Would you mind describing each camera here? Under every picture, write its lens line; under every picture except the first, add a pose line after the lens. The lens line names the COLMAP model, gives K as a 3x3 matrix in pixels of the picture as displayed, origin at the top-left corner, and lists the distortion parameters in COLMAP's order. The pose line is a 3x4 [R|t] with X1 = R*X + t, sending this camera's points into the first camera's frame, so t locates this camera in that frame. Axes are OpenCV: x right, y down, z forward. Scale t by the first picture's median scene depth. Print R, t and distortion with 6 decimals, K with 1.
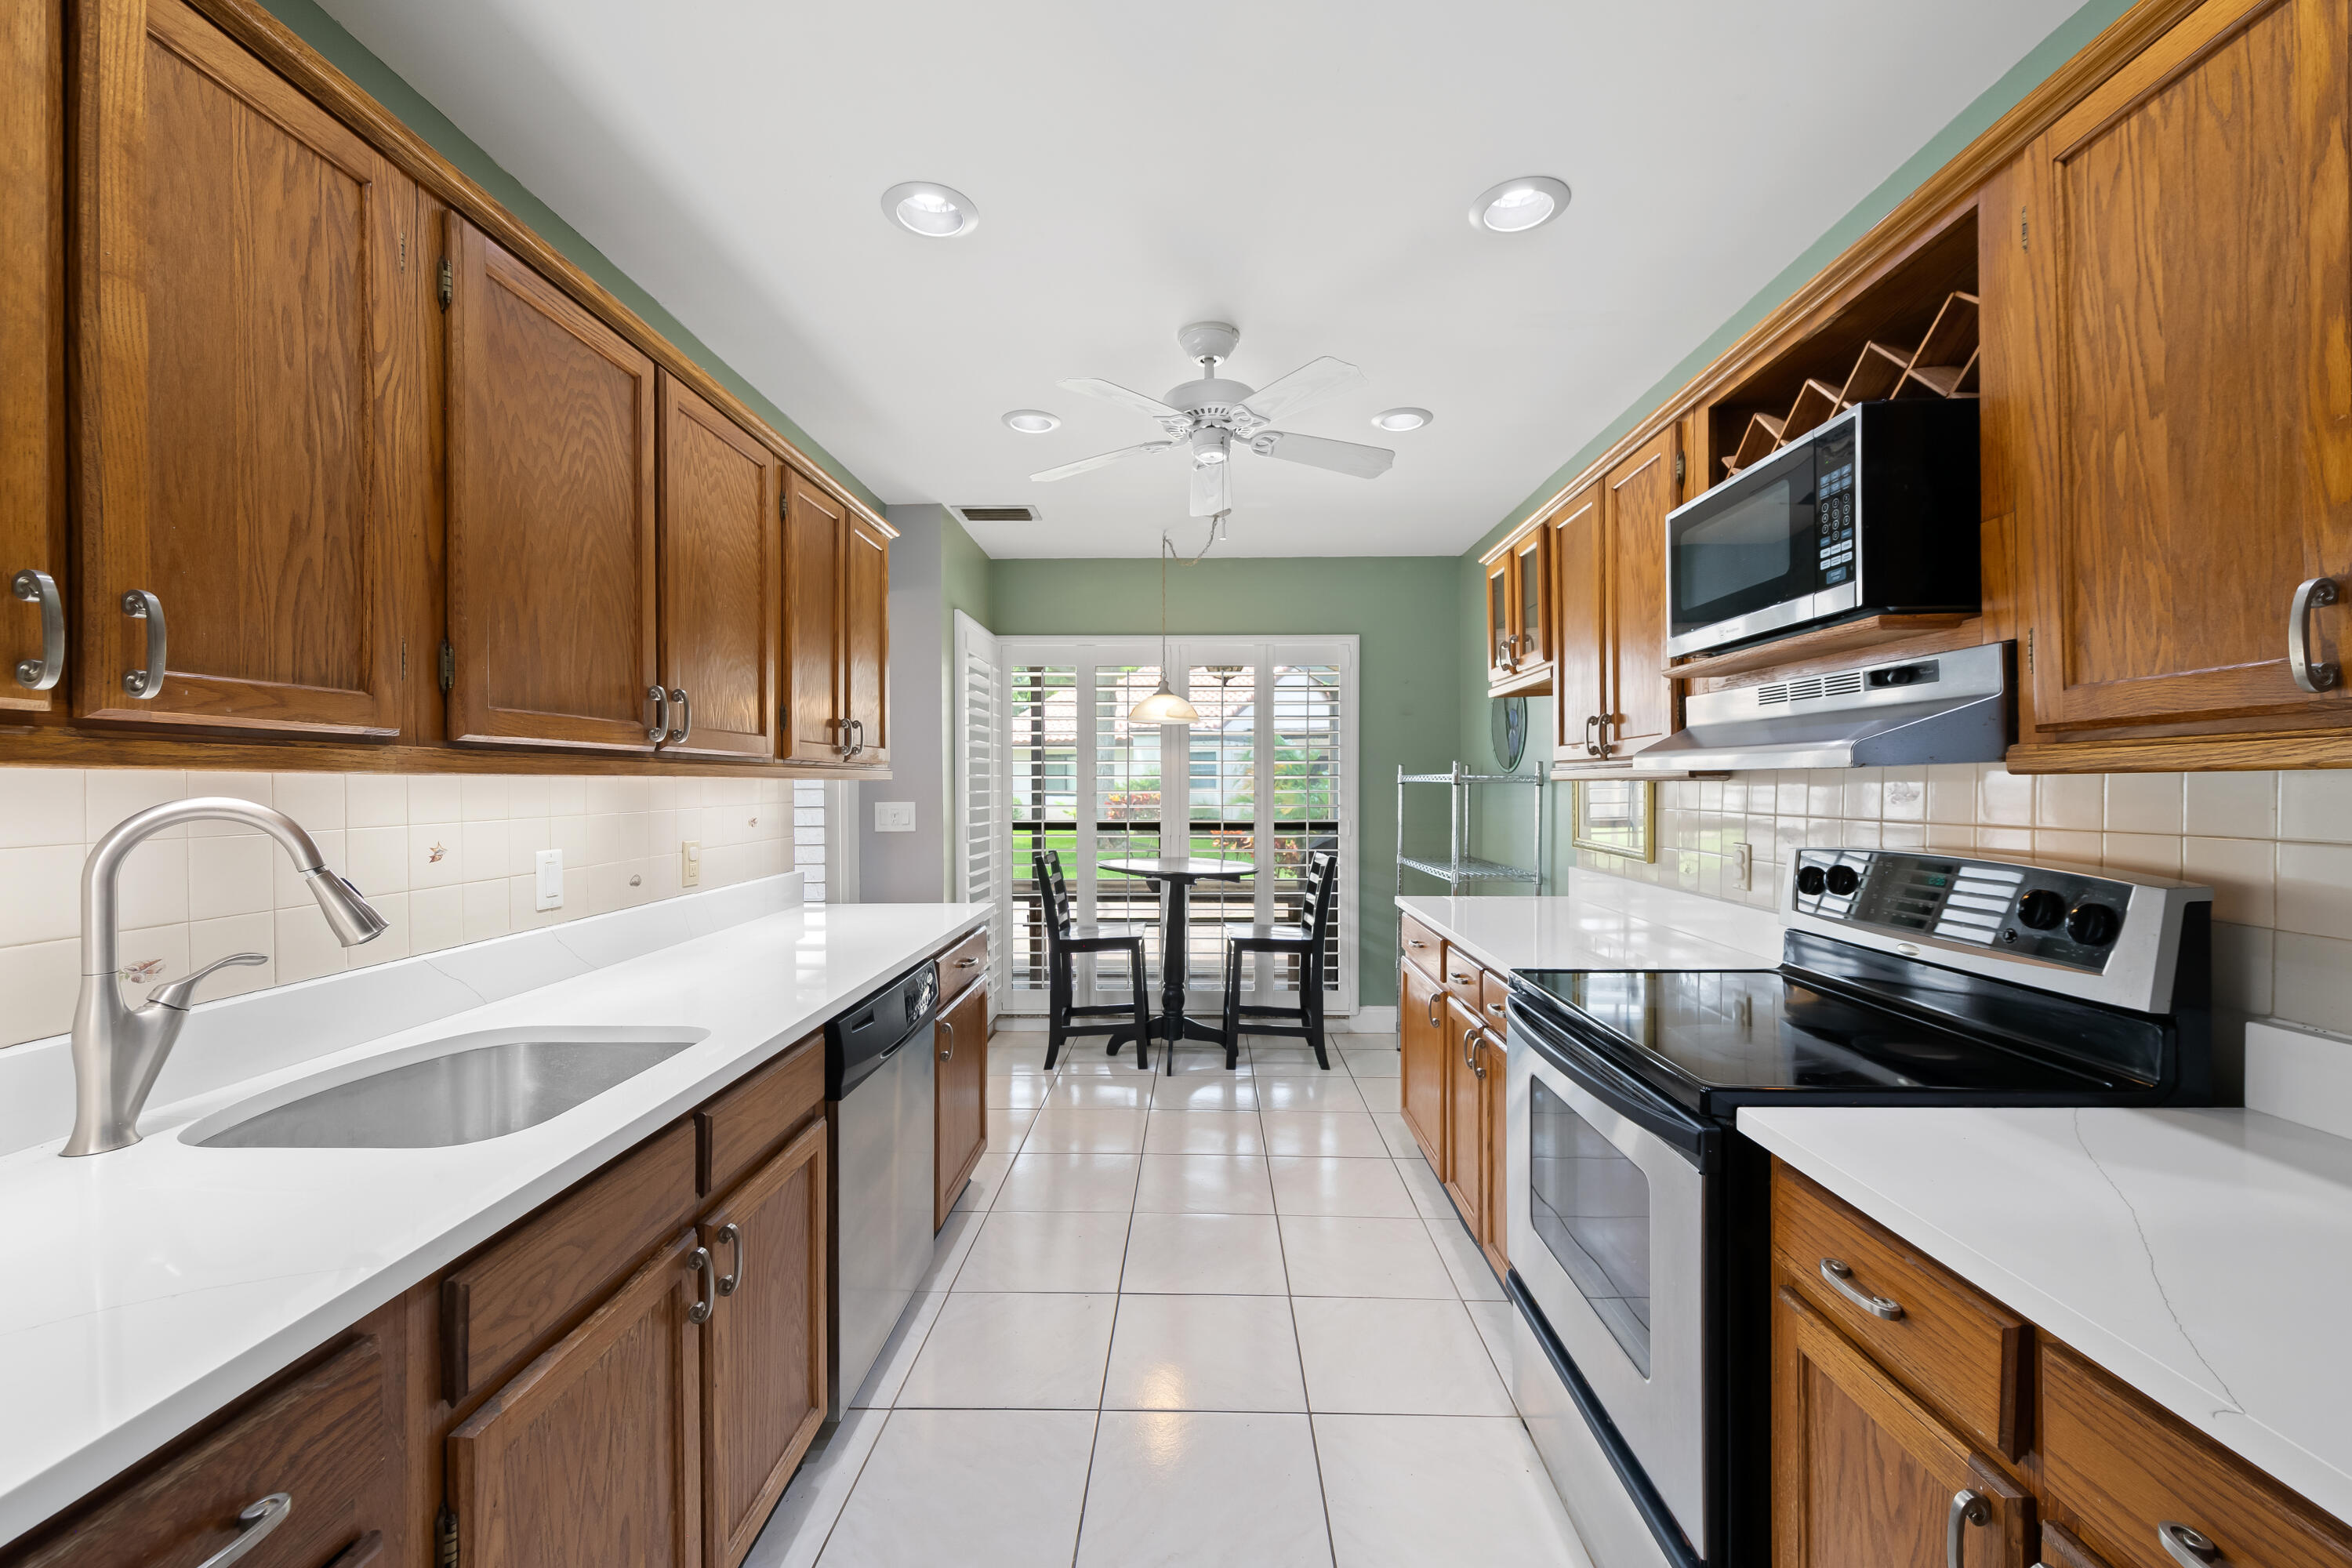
lens RADIAL K [[933.1, 0, 1186.5], [0, 933.1, 780.1], [0, 0, 1]] dist [0.006053, -0.000613]
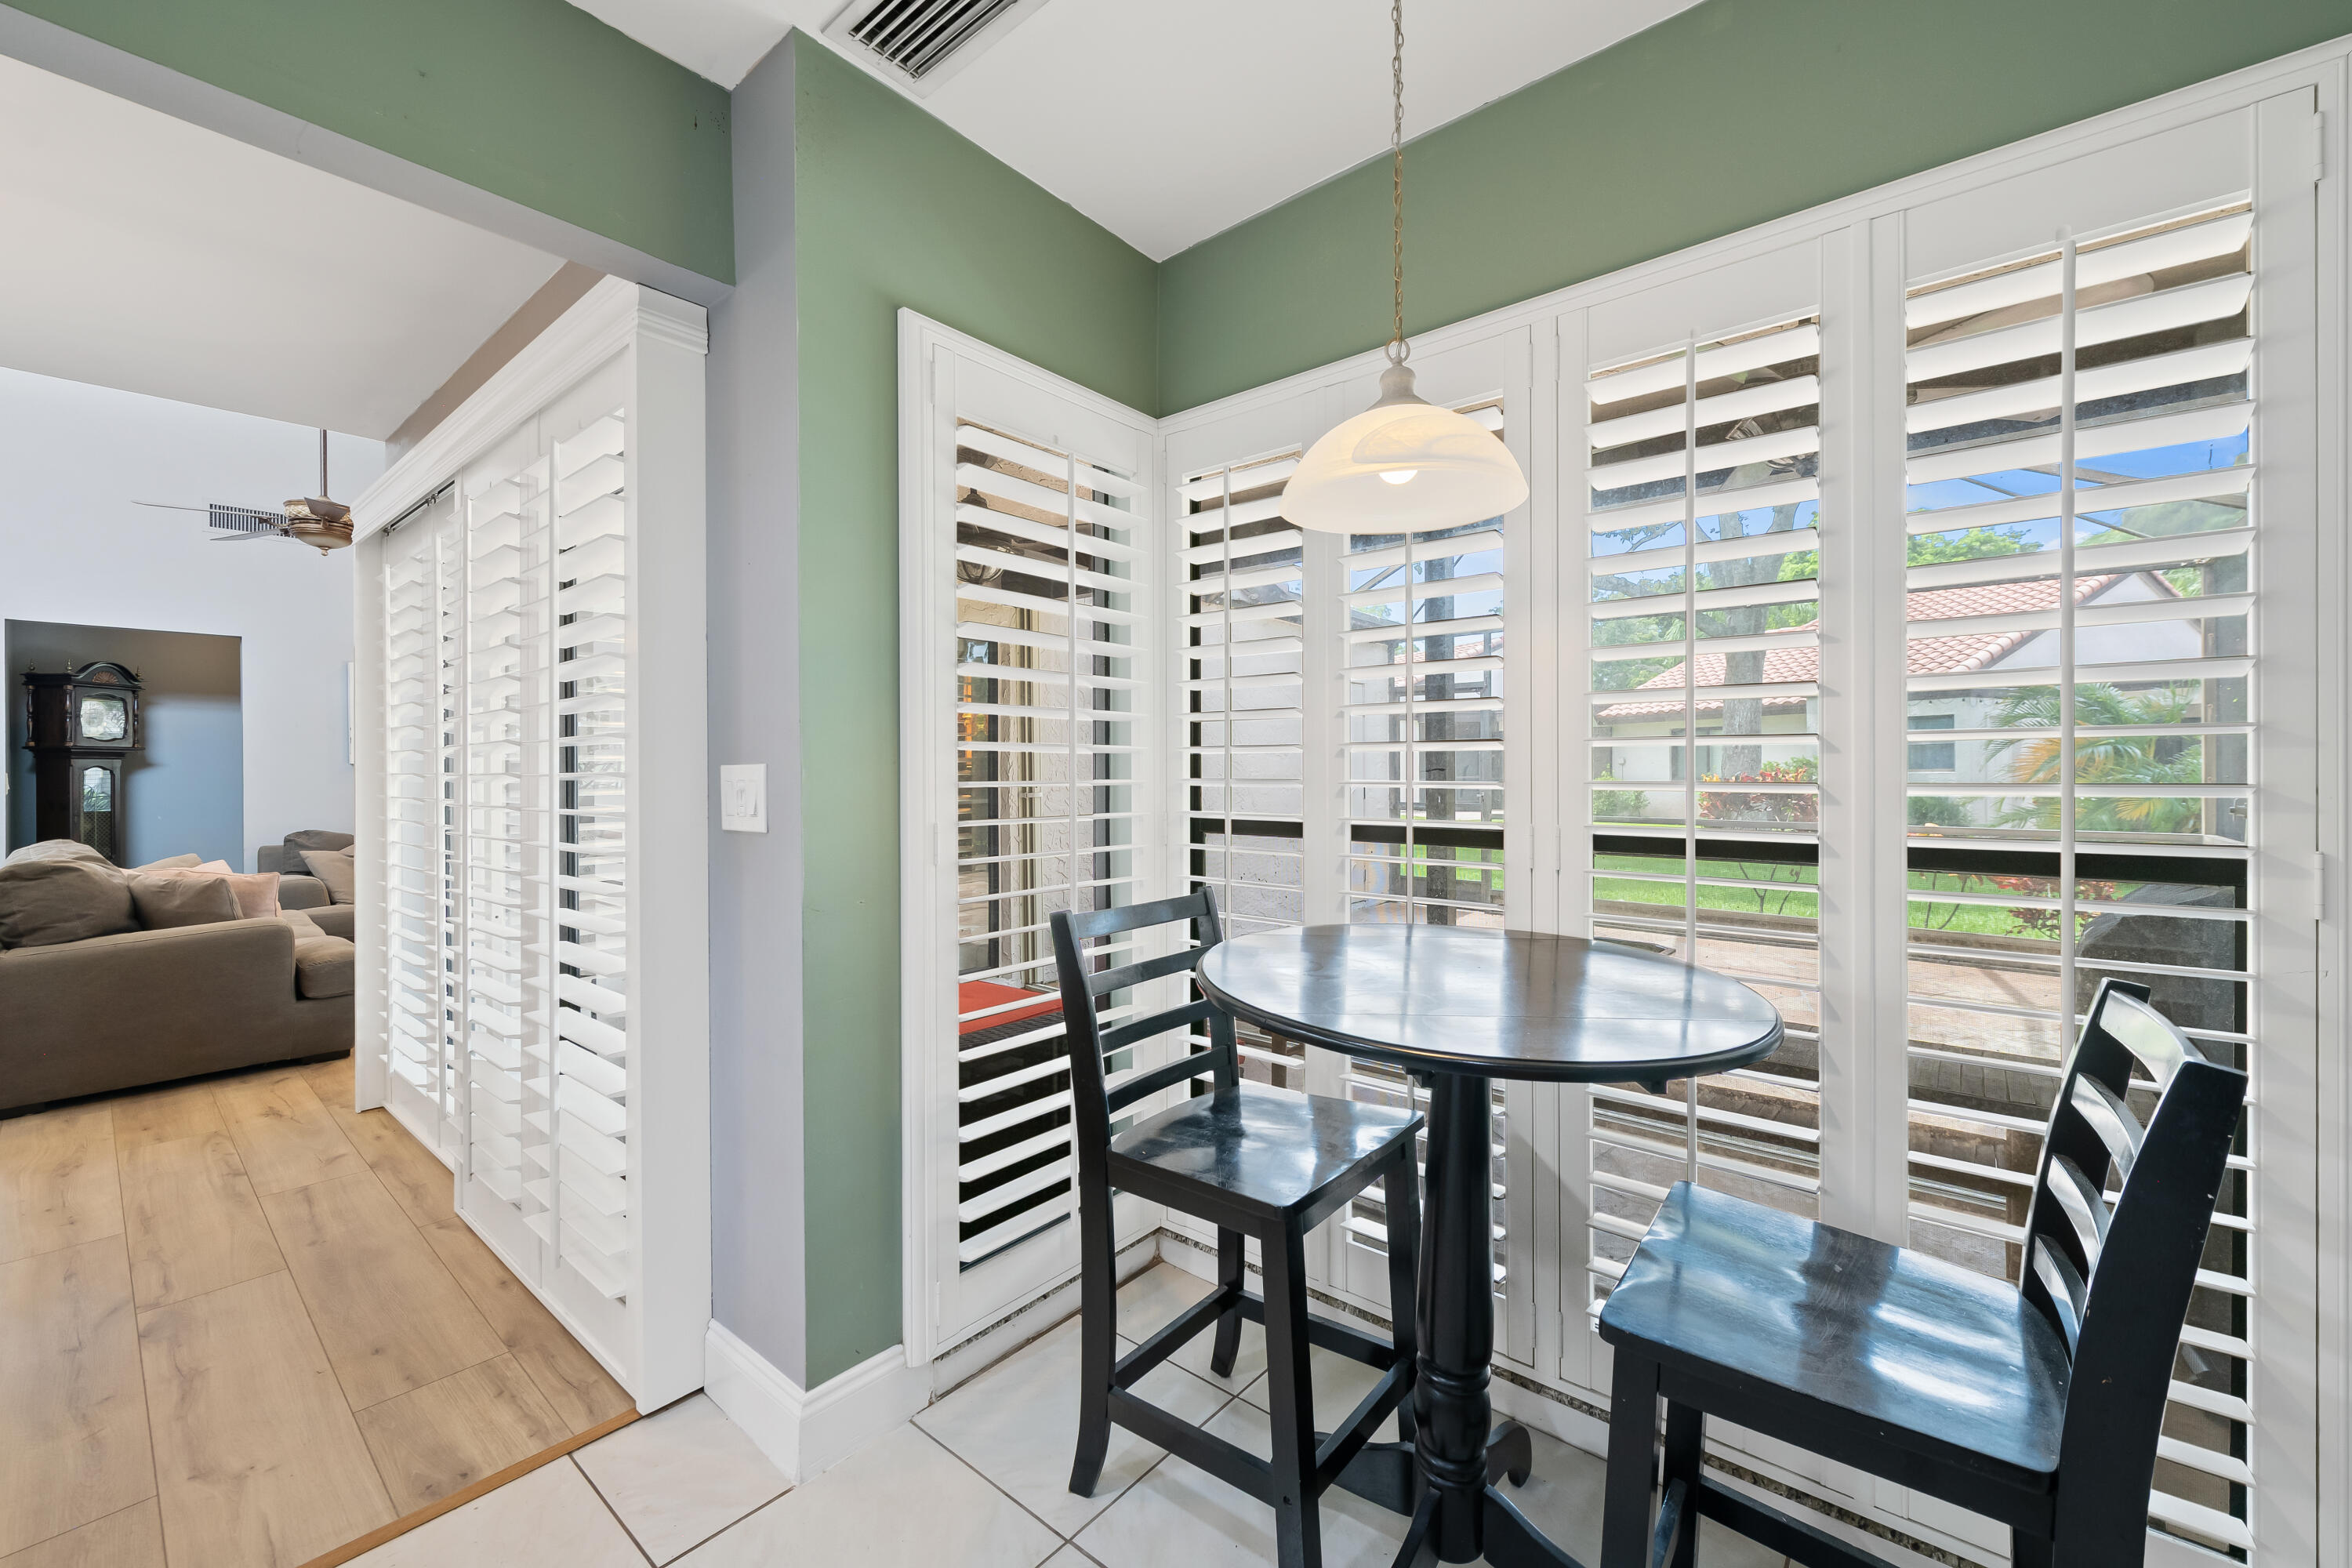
lens RADIAL K [[933.1, 0, 1186.5], [0, 933.1, 780.1], [0, 0, 1]] dist [0.006053, -0.000613]
pose [[0.780128, 0.002141, -0.625616, 0.125996], [0.011192, 0.999786, 0.017378, 0.023615], [0.625519, -0.020560, 0.779938, 0.812808]]
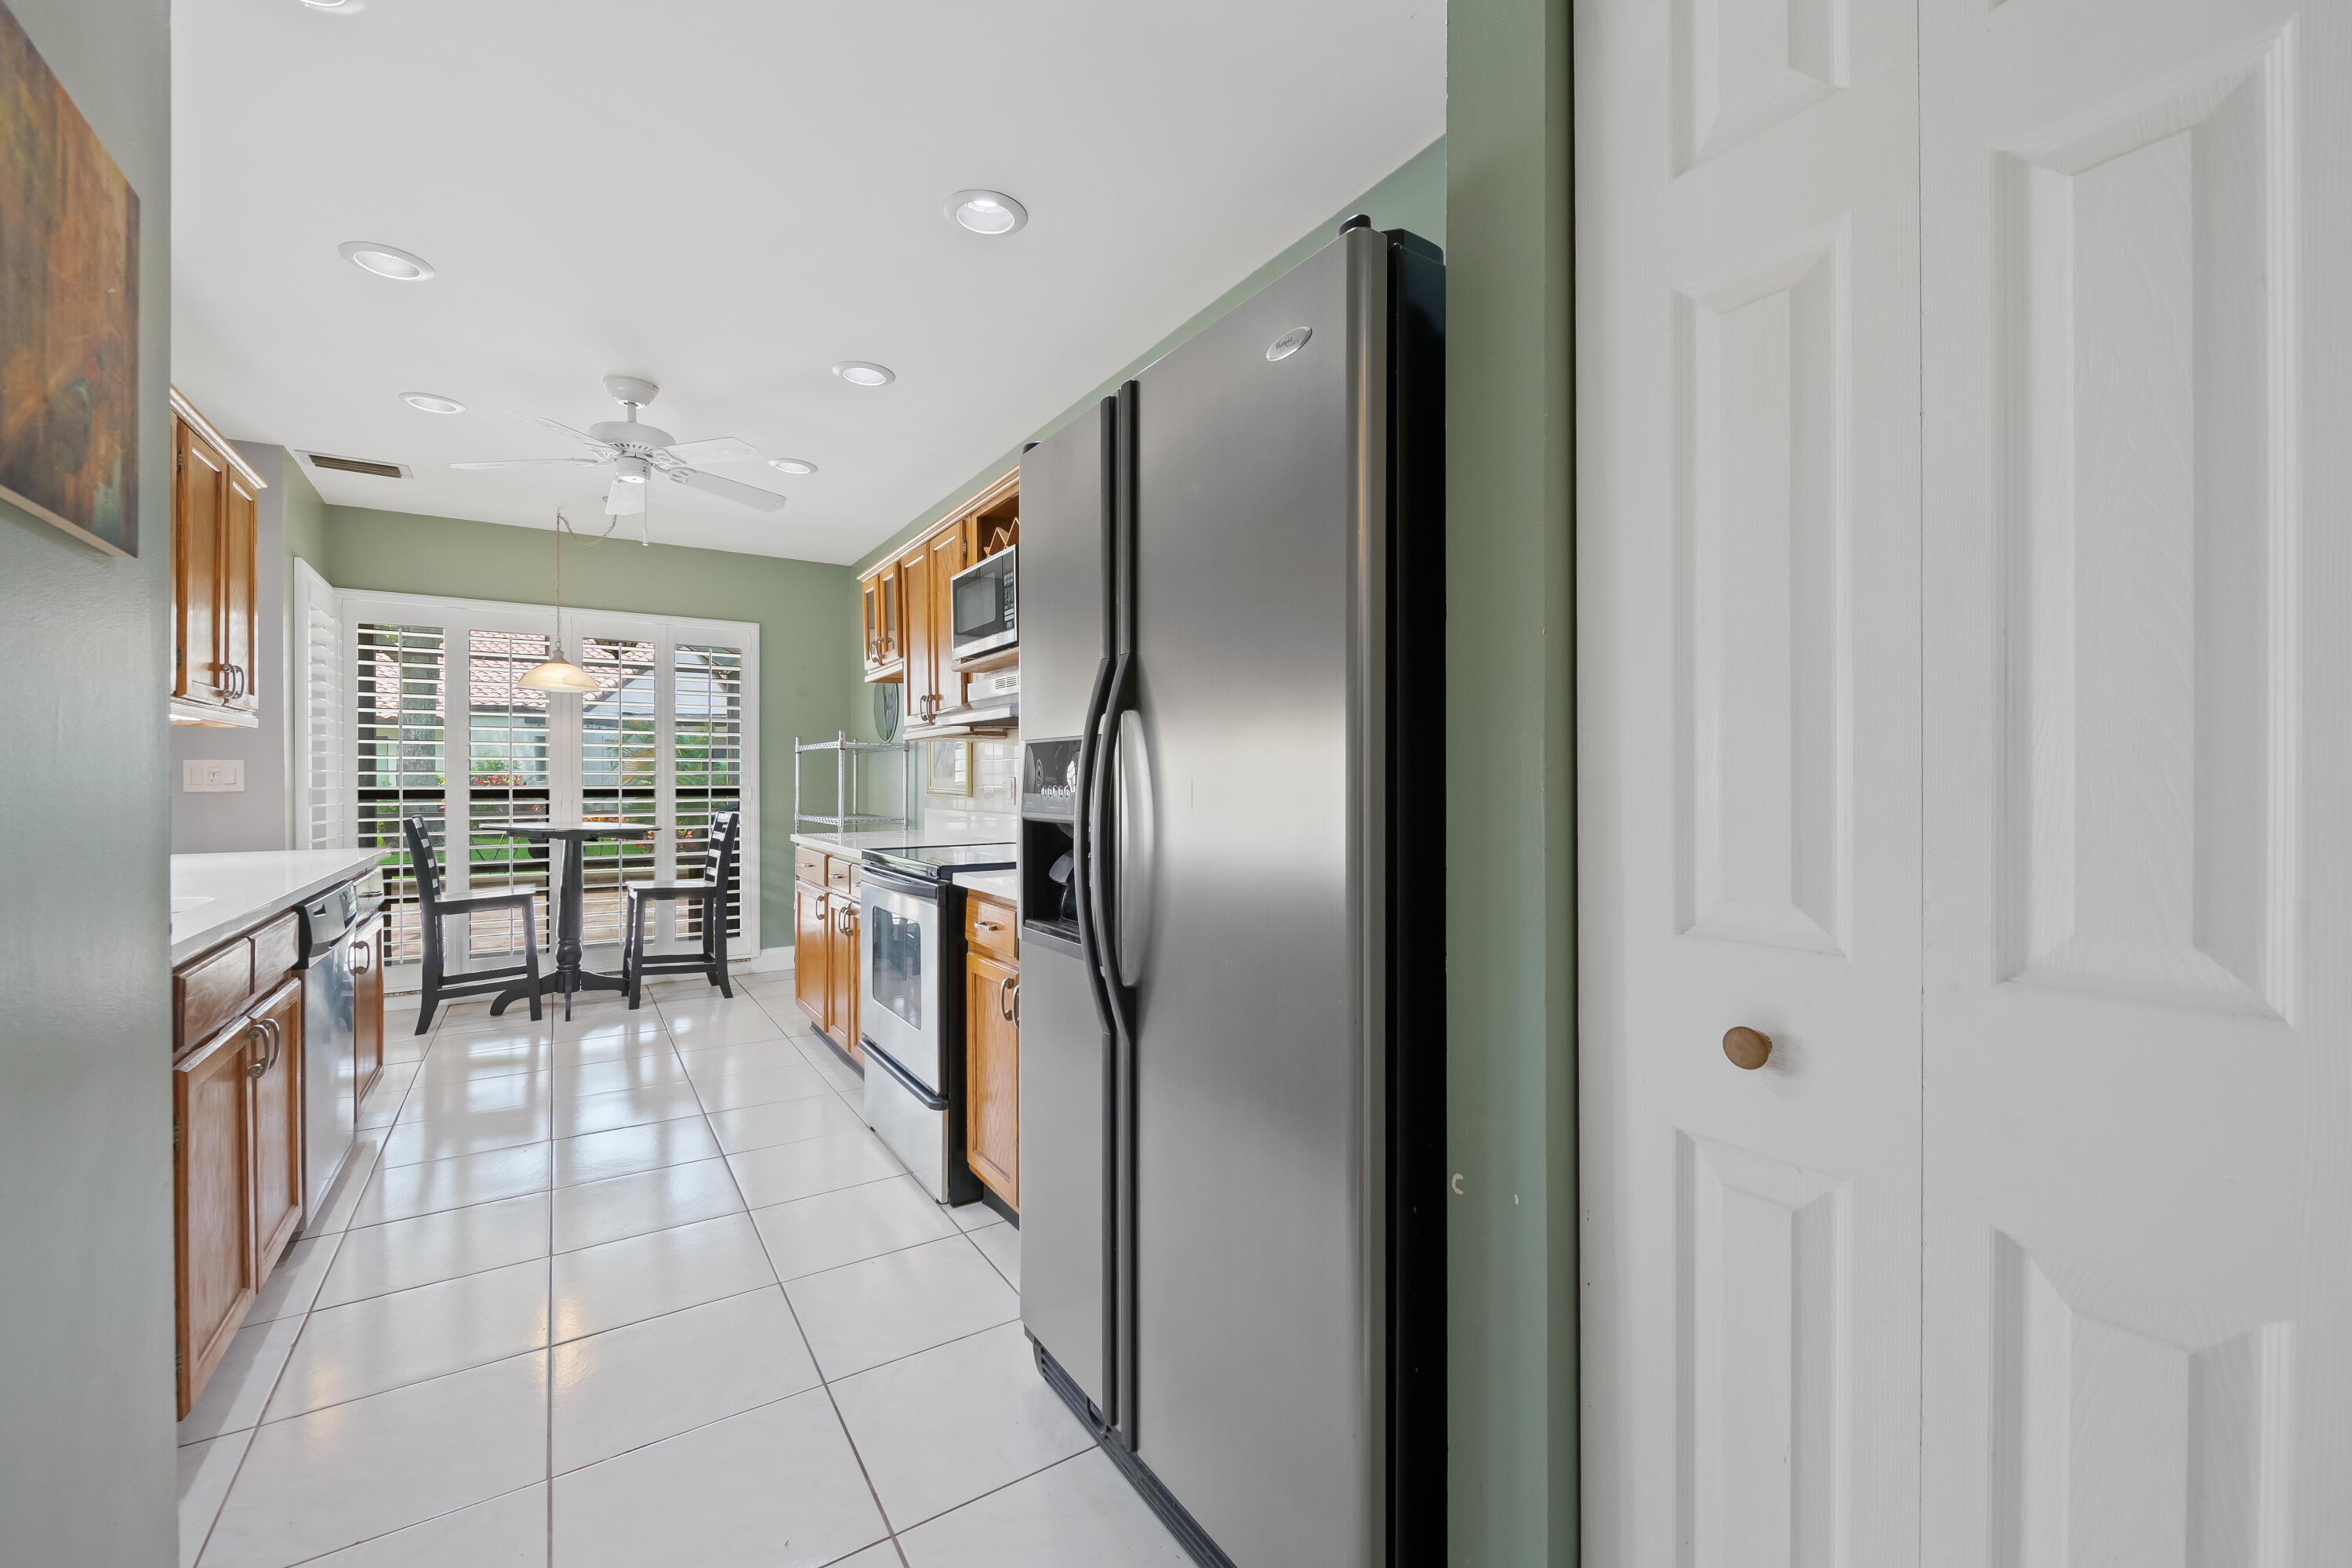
lens RADIAL K [[934.4, 0, 1176.0], [0, 934.4, 784.0], [0, 0, 1]] dist [0.023275, -0.014388]
pose [[0.825363, -0.004451, 0.564585, -0.055756], [-0.000747, 0.999959, 0.008975, 0.038209], [-0.564602, -0.007830, 0.825326, -0.304101]]
